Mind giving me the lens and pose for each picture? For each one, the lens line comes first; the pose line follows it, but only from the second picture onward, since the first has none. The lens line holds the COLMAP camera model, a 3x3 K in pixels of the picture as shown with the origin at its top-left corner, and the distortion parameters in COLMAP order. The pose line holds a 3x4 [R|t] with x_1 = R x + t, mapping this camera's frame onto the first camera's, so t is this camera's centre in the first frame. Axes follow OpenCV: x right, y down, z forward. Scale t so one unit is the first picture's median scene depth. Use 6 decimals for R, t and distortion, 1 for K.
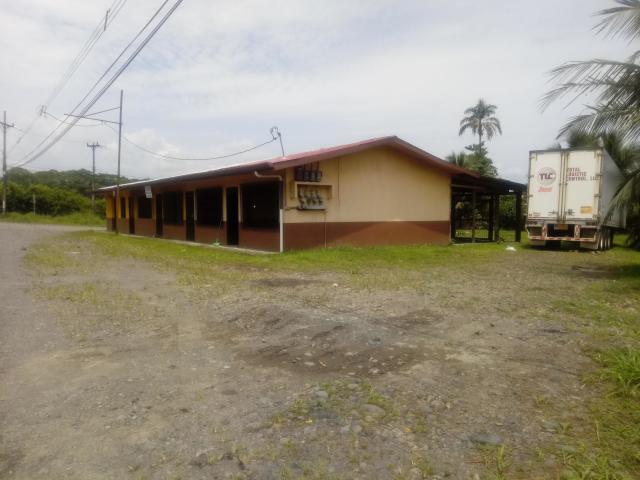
lens RADIAL K [[476.1, 0, 320.0], [0, 476.1, 240.0], [0, 0, 1]] dist [0.021026, -0.000112]
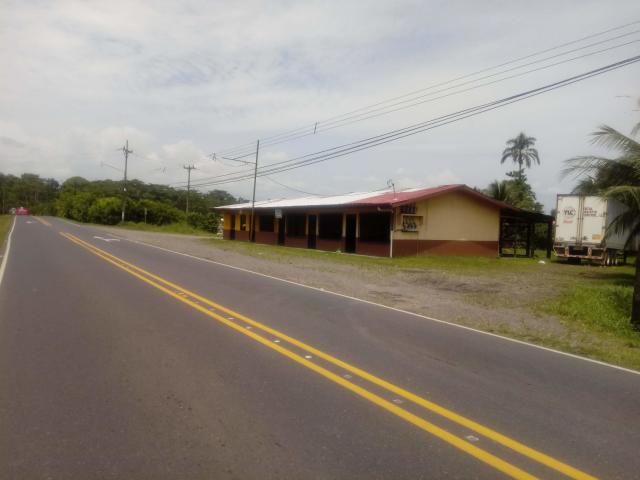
lens RADIAL K [[476.1, 0, 320.0], [0, 476.1, 240.0], [0, 0, 1]] dist [0.021026, -0.000112]
pose [[0.997172, 0.032884, -0.067580, -0.168178], [-0.034752, 0.999041, -0.026650, 0.012948], [0.066639, 0.028923, 0.997358, -0.470987]]
